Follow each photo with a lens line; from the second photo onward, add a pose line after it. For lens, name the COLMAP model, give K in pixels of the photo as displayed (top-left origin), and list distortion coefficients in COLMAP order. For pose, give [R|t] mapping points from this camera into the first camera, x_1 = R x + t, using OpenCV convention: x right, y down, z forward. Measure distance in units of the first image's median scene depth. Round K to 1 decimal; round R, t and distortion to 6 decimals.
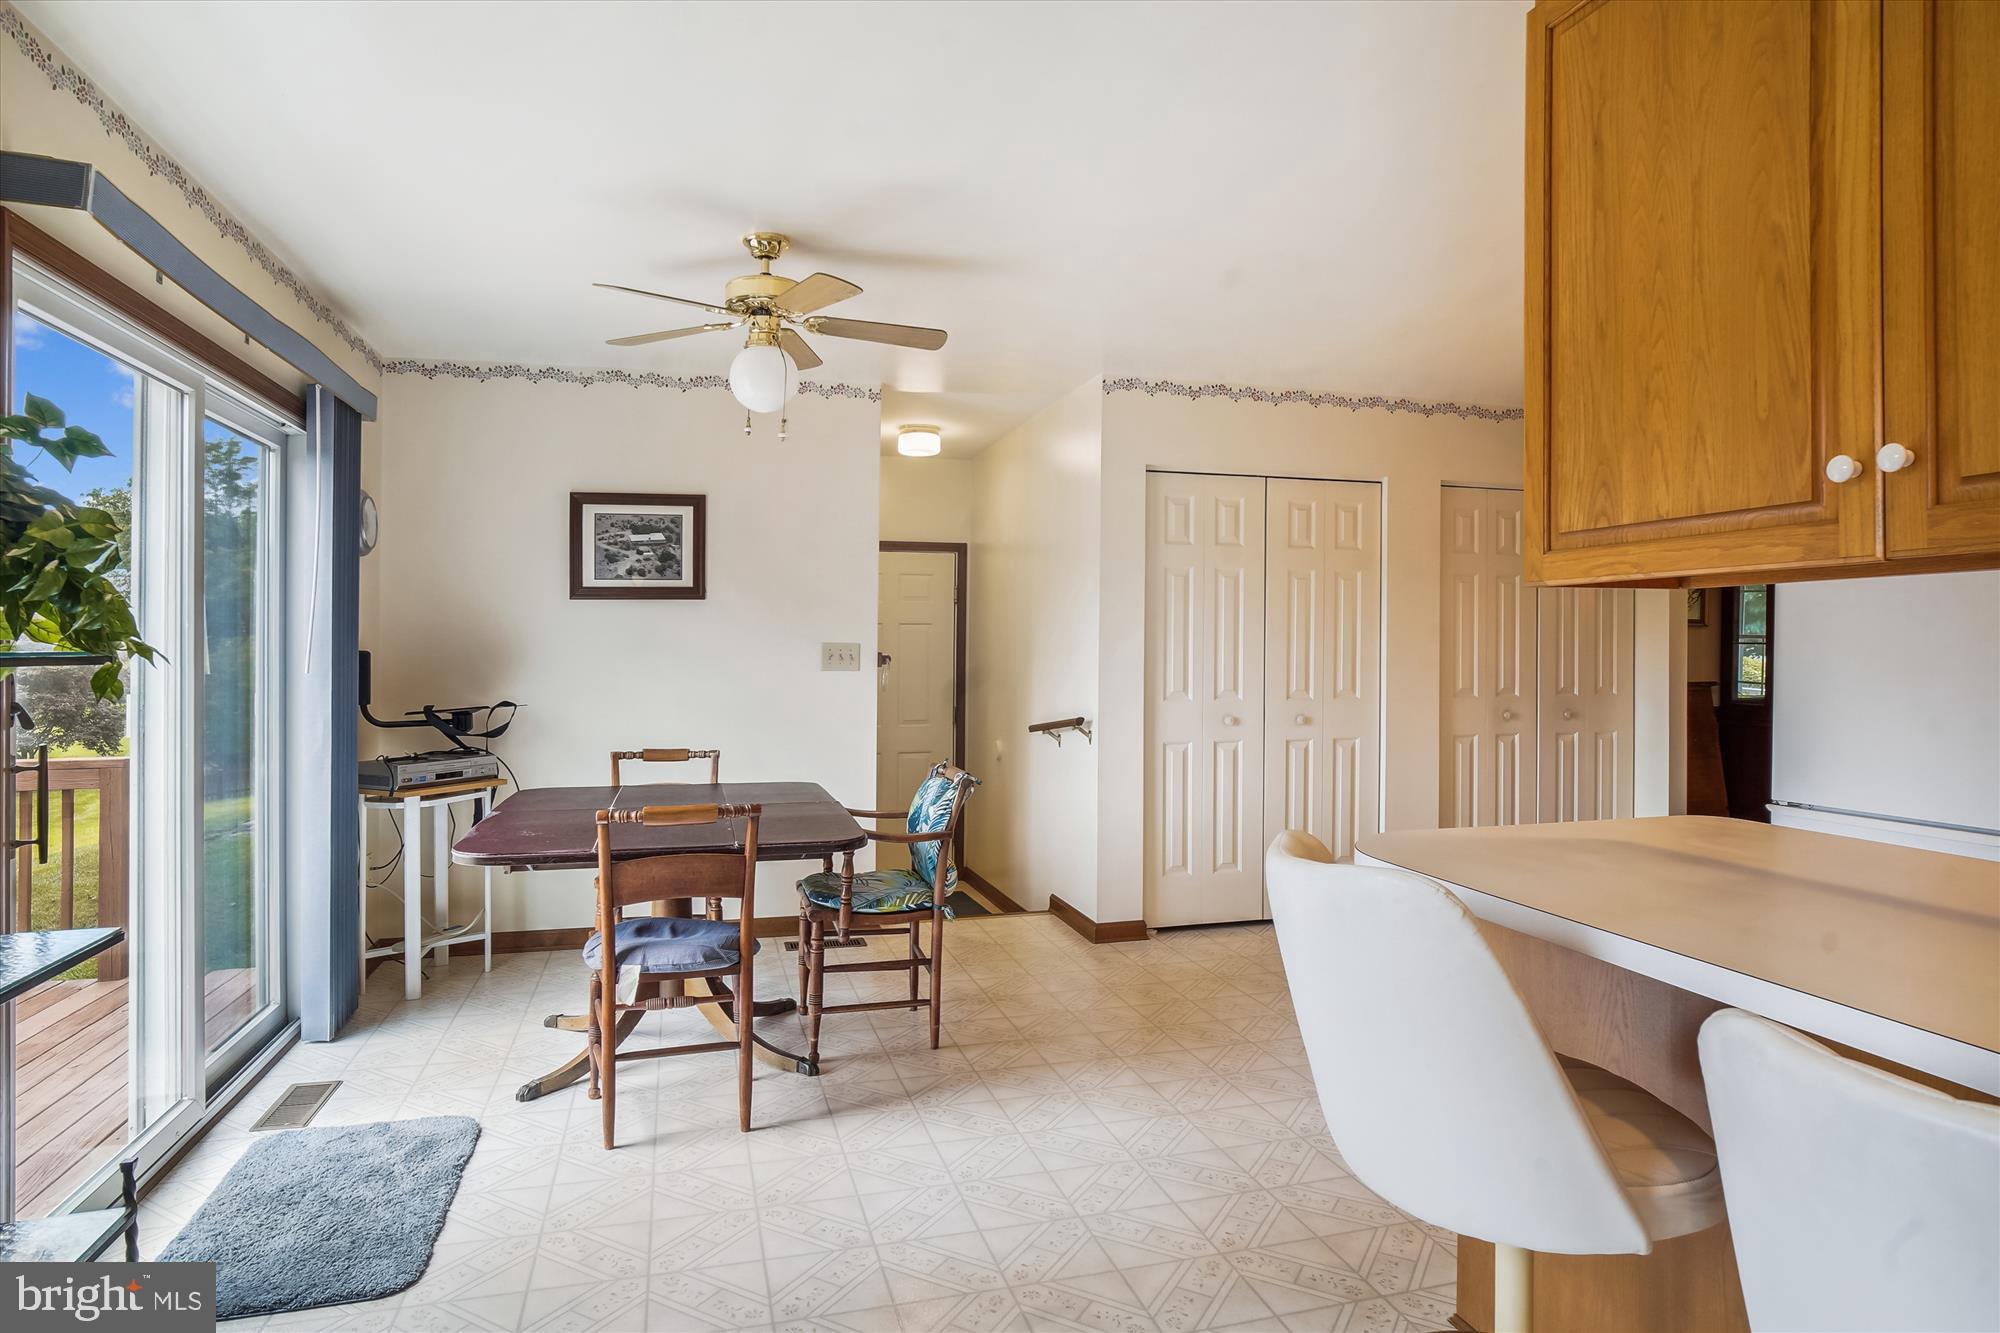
lens RADIAL K [[1113.4, 0, 996.7], [0, 1113.4, 647.3], [0, 0, 1]] dist [-0.037818, 0.001277]
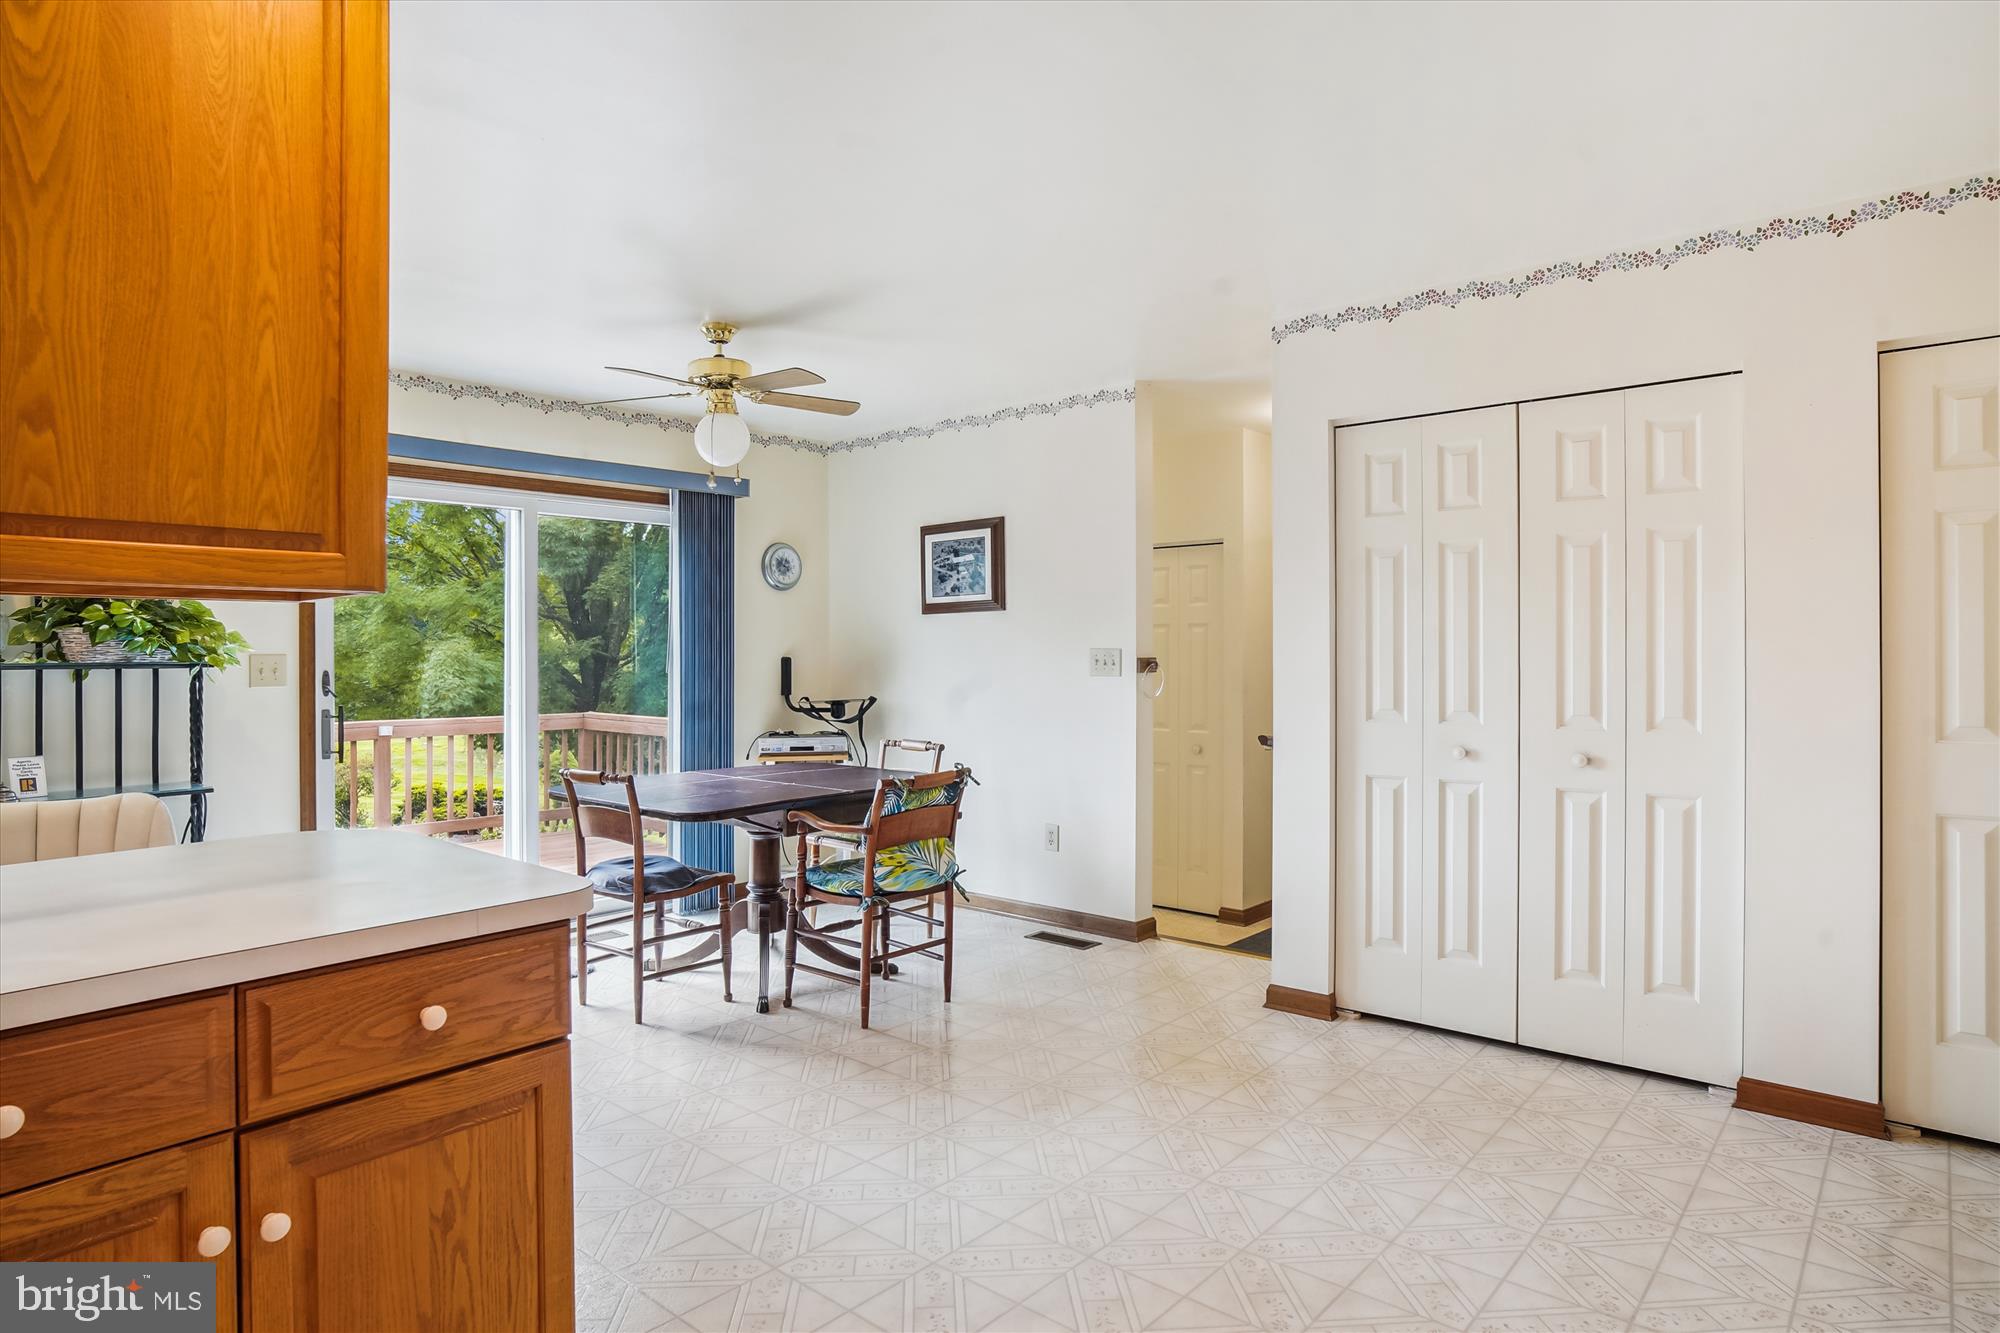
lens RADIAL K [[1118.5, 0, 1001.7], [0, 1118.5, 656.2], [0, 0, 1]] dist [-0.024458, 0.000904]
pose [[0.563085, 0.000185, -0.826399, 0.678493], [0.006609, 0.999967, 0.004727, -0.002445], [0.826373, -0.008124, 0.563065, 0.373849]]
